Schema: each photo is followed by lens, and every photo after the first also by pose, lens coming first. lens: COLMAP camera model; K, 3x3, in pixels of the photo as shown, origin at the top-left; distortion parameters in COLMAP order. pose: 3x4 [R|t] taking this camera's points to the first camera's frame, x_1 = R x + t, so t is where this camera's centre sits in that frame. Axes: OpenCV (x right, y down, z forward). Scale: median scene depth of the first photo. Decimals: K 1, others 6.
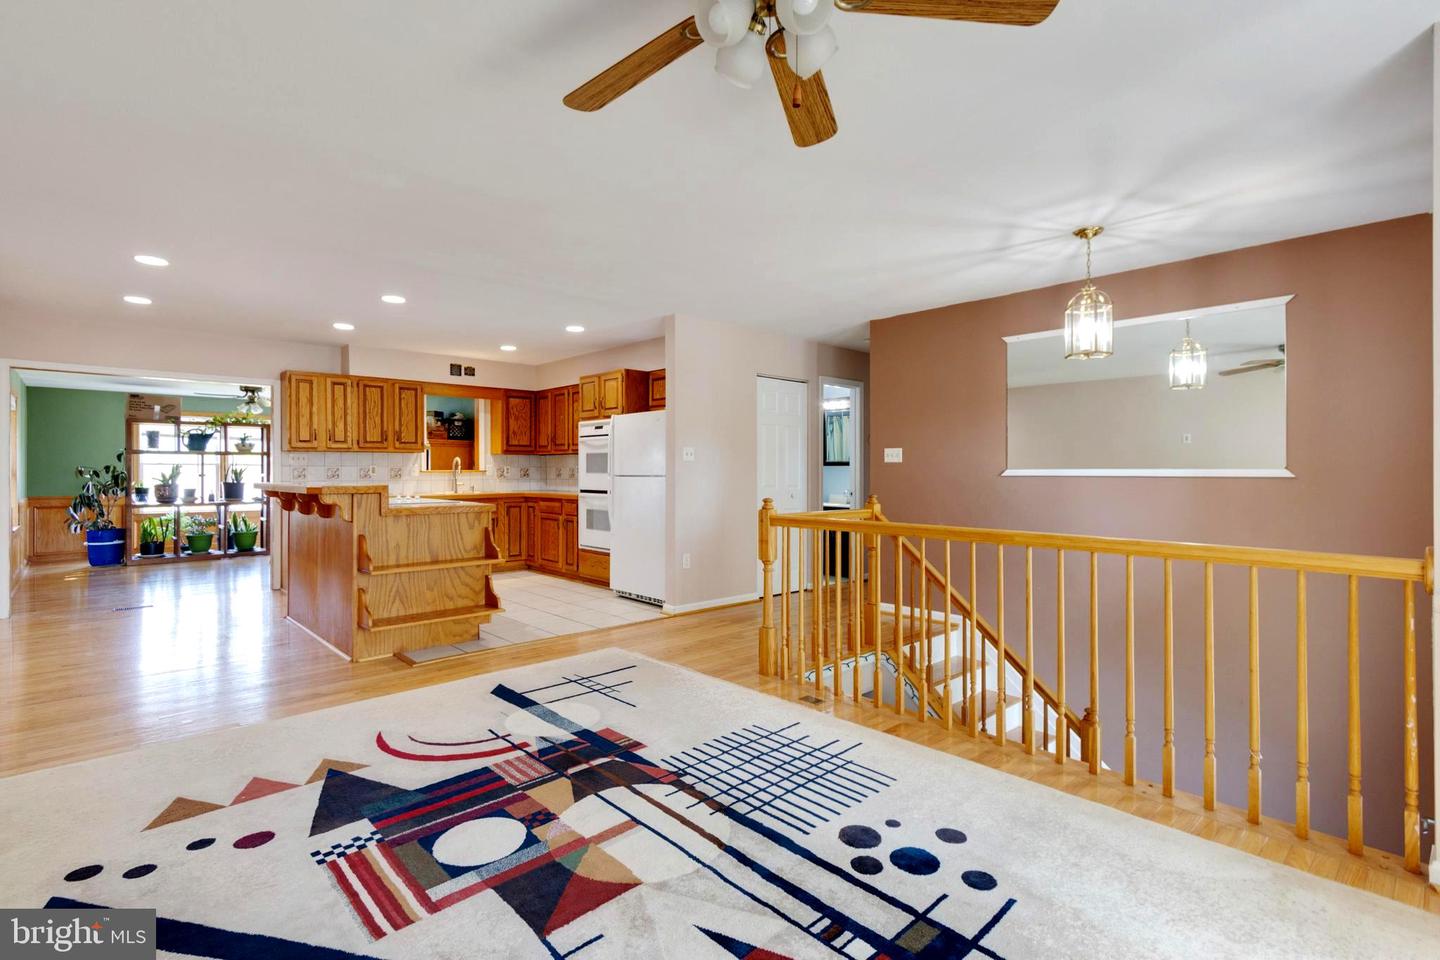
lens RADIAL K [[667.5, 0, 689.4], [0, 667.5, 469.0], [0, 0, 1]] dist [0.003013, 0.000365]
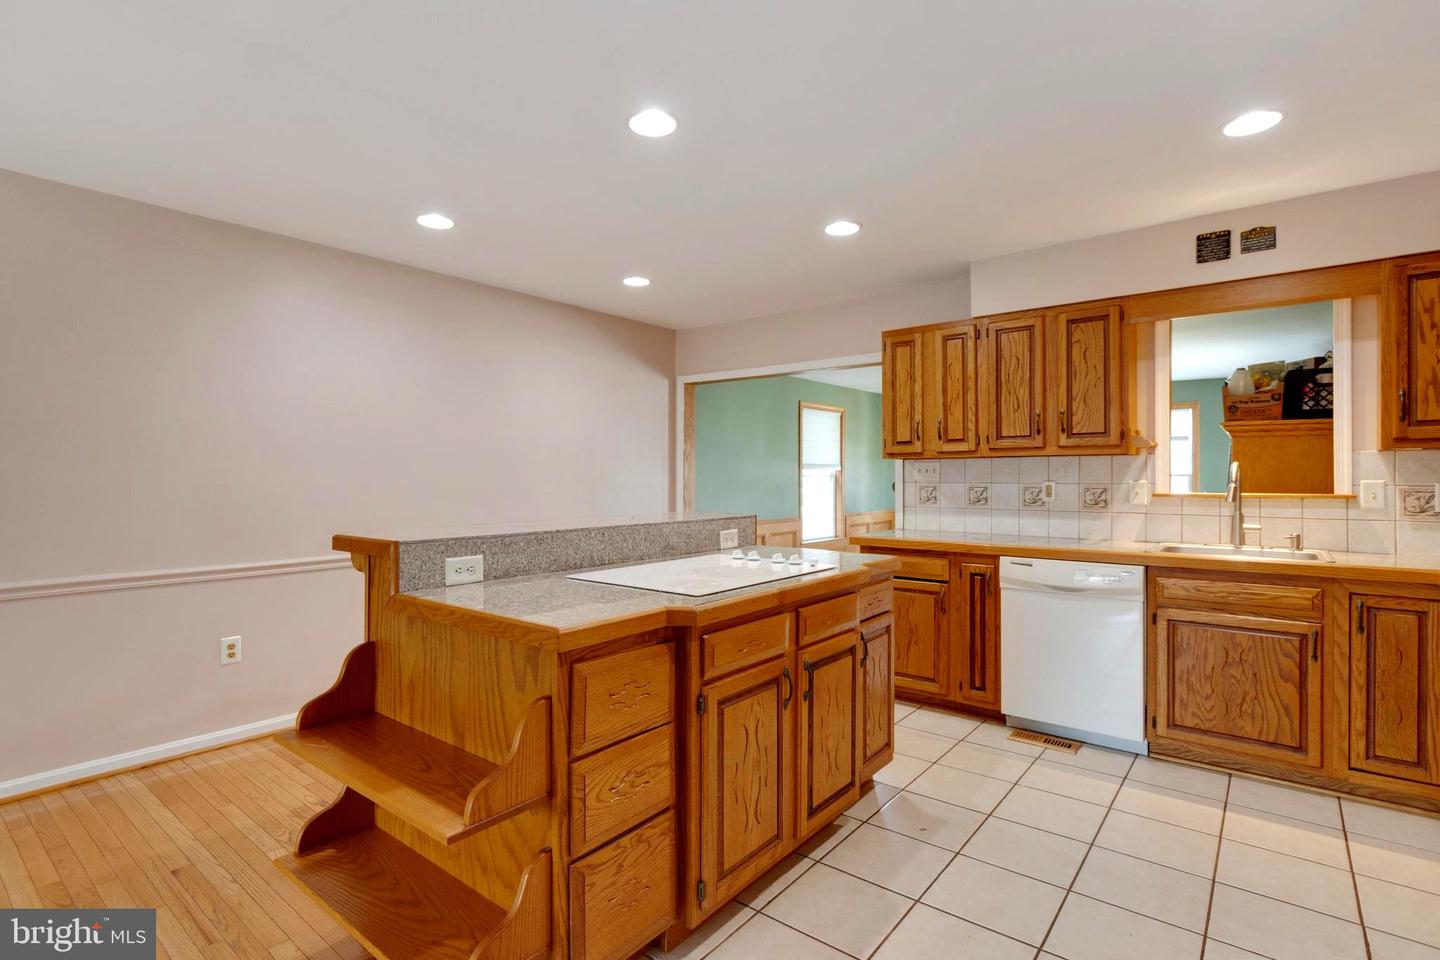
lens RADIAL K [[699.7, 0, 722.9], [0, 699.7, 476.2], [0, 0, 1]] dist [0.005440, -0.000966]
pose [[0.161568, 0.000253, -0.986862, 0.023483], [0.003188, 0.999995, 0.000778, -0.011009], [0.986856, -0.003272, 0.161567, 0.663483]]
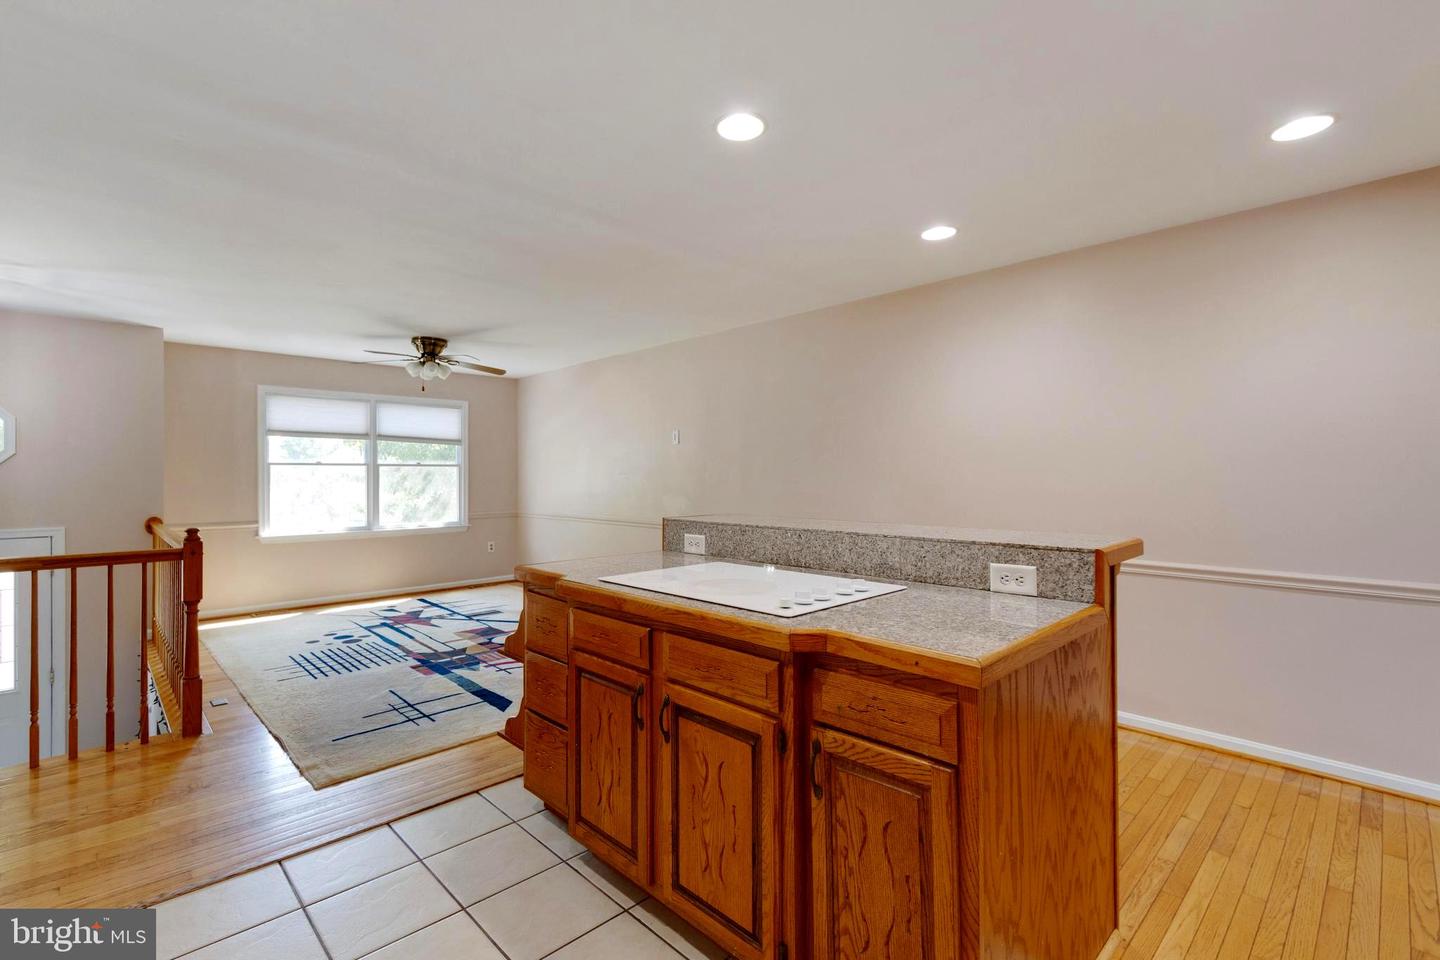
lens RADIAL K [[667.5, 0, 690.2], [0, 667.5, 476.6], [0, 0, 1]] dist [0.003013, 0.000365]
pose [[-1.000000, 0.000225, -0.000835, -0.279797], [0.000227, 0.999999, -0.001664, -0.010764], [0.000834, -0.001664, -0.999998, 0.995102]]
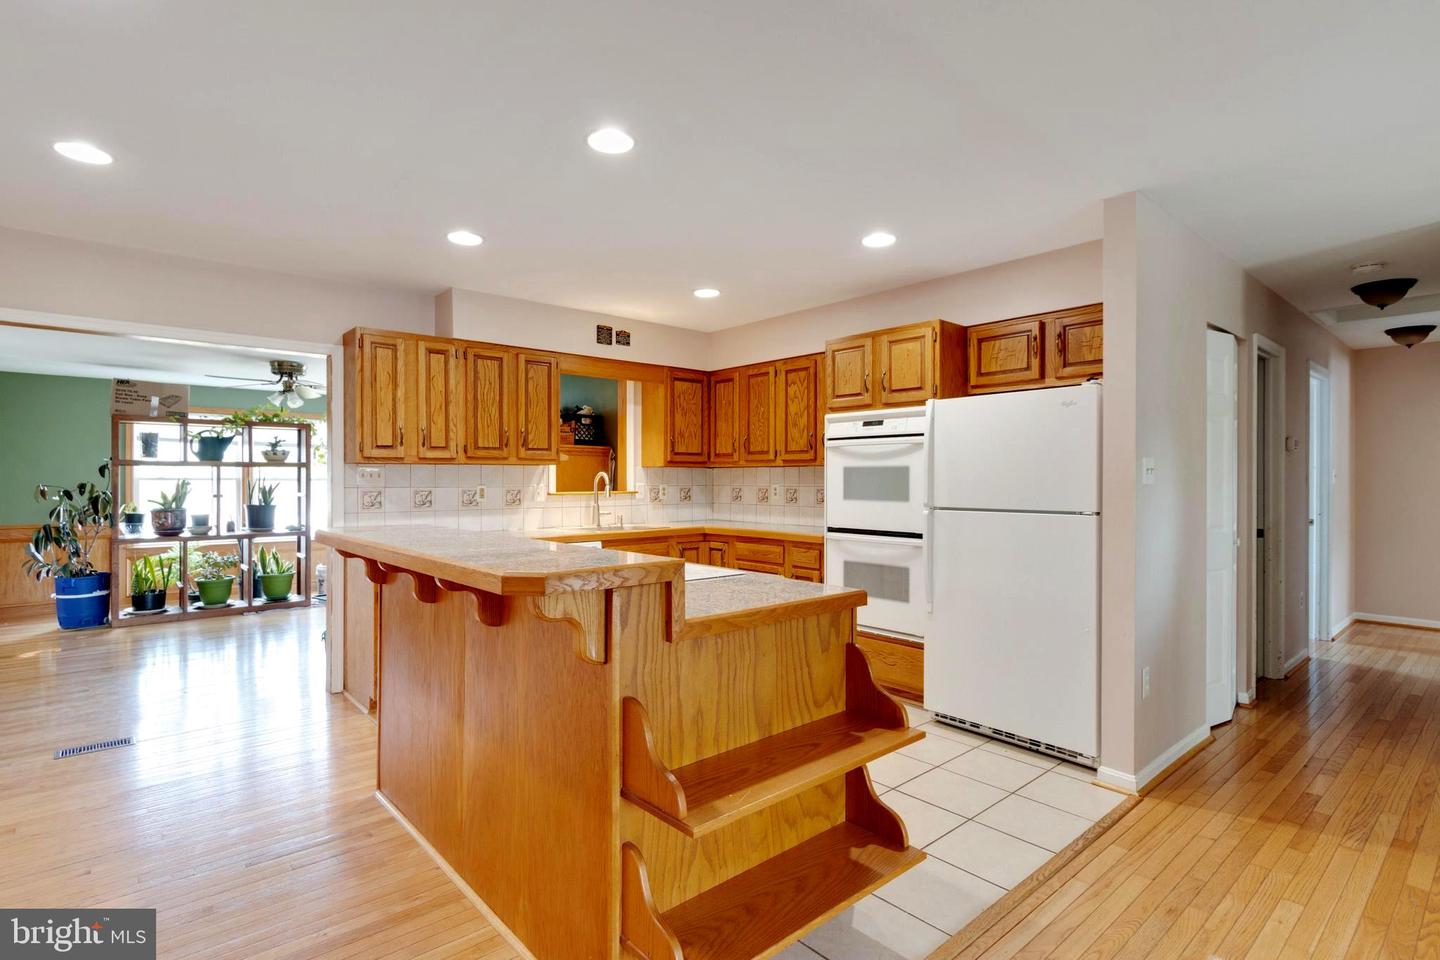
lens RADIAL K [[699.7, 0, 691.7], [0, 699.7, 477.5], [0, 0, 1]] dist [0.005440, -0.000966]
pose [[0.999283, 0.000621, -0.037844, -0.251229], [-0.000594, 1.000000, 0.000711, -0.013559], [0.037844, -0.000688, 0.999283, 0.348958]]
